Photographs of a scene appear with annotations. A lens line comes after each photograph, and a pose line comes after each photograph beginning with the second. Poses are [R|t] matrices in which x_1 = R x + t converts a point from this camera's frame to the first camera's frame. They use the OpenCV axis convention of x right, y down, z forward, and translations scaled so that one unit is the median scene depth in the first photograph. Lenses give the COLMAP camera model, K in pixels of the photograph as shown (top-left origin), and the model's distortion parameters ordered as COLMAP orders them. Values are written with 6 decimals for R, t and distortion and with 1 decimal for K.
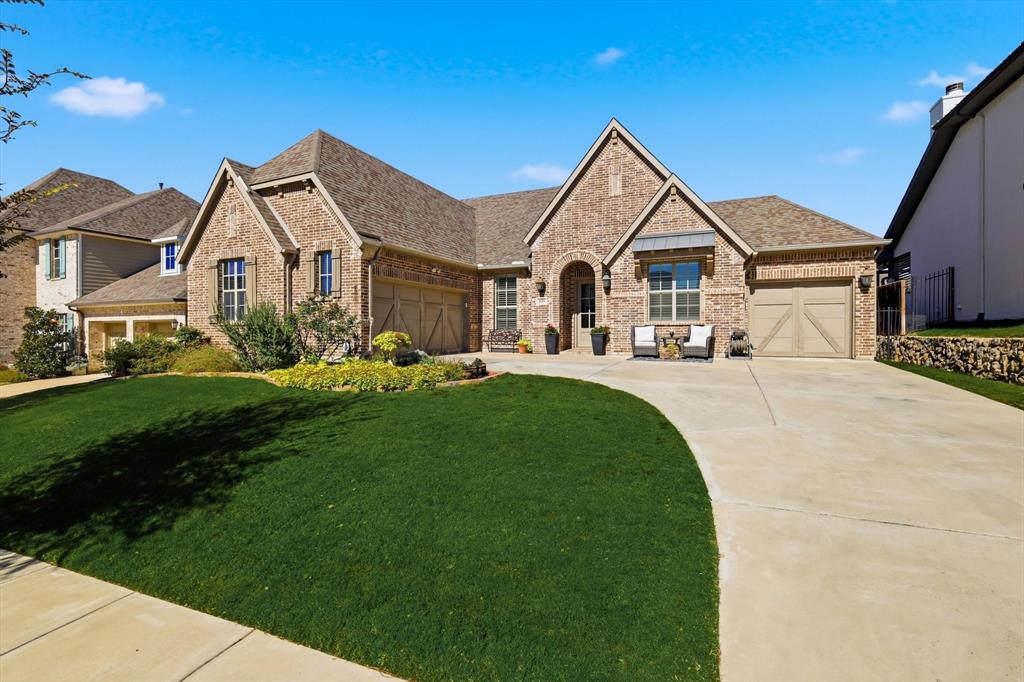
lens RADIAL K [[459.4, 0, 513.0], [0, 459.4, 338.9], [0, 0, 1]] dist [0.004320, 0.001054]
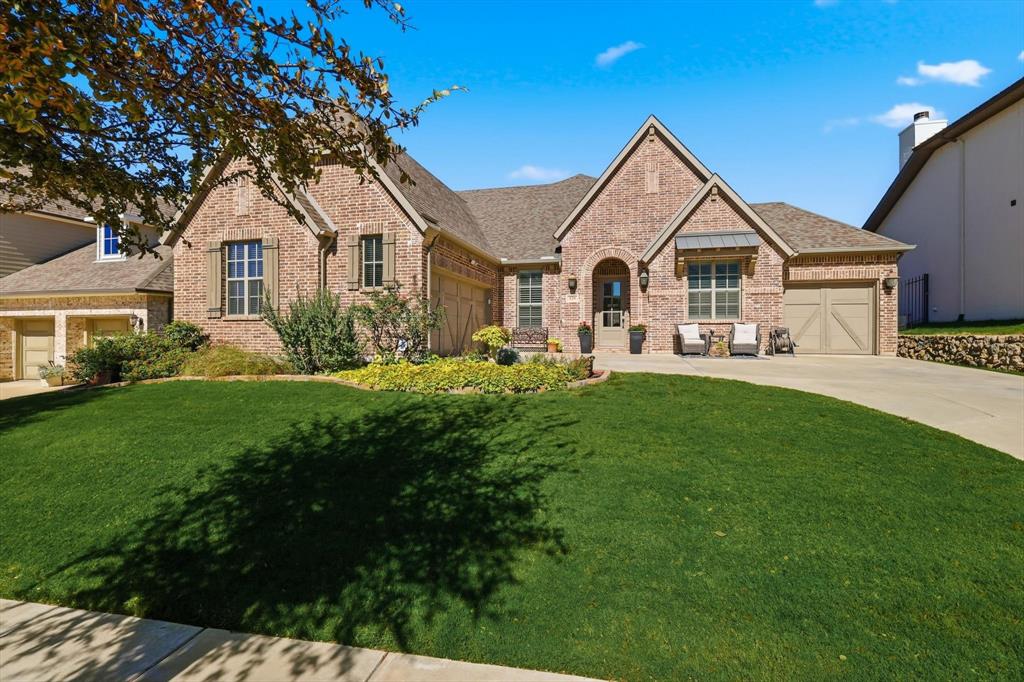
lens RADIAL K [[459.4, 0, 515.8], [0, 459.4, 337.9], [0, 0, 1]] dist [0.004320, 0.001054]
pose [[0.983587, 0.000319, 0.180434, -0.259454], [0.001255, 0.999962, -0.008609, 0.009987], [-0.180430, 0.008694, 0.983549, 0.083508]]
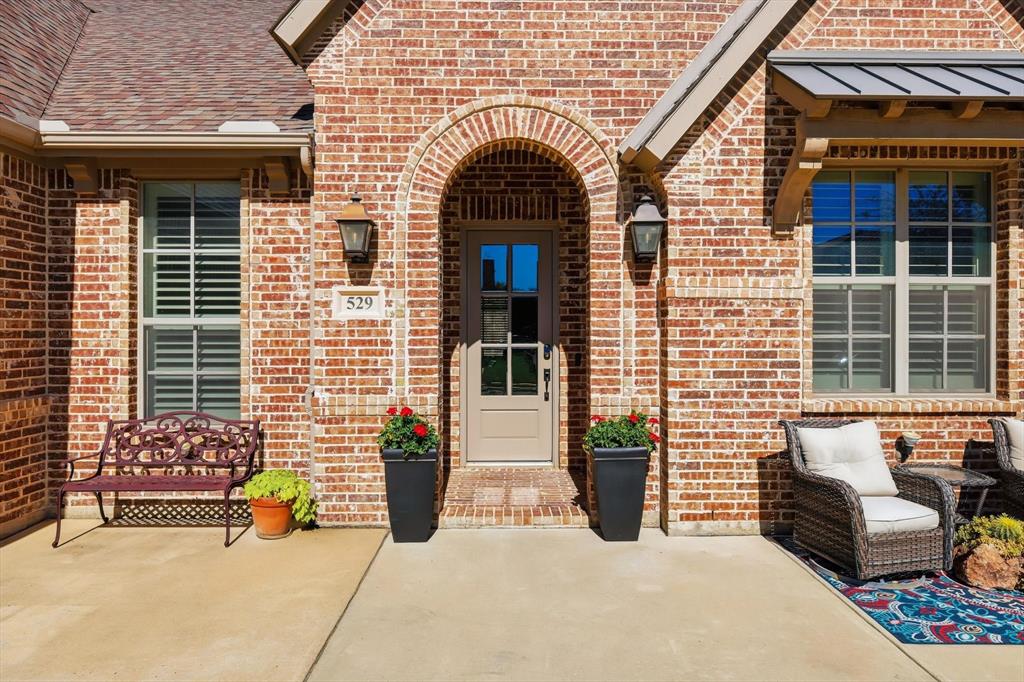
lens RADIAL K [[608.9, 0, 514.6], [0, 608.9, 334.6], [0, 0, 1]] dist [-0.004969, -0.000074]
pose [[0.902292, -0.001455, 0.431123, 0.000249], [0.005947, 0.999941, -0.009072, -0.071029], [-0.431084, 0.010749, 0.902248, 0.779365]]
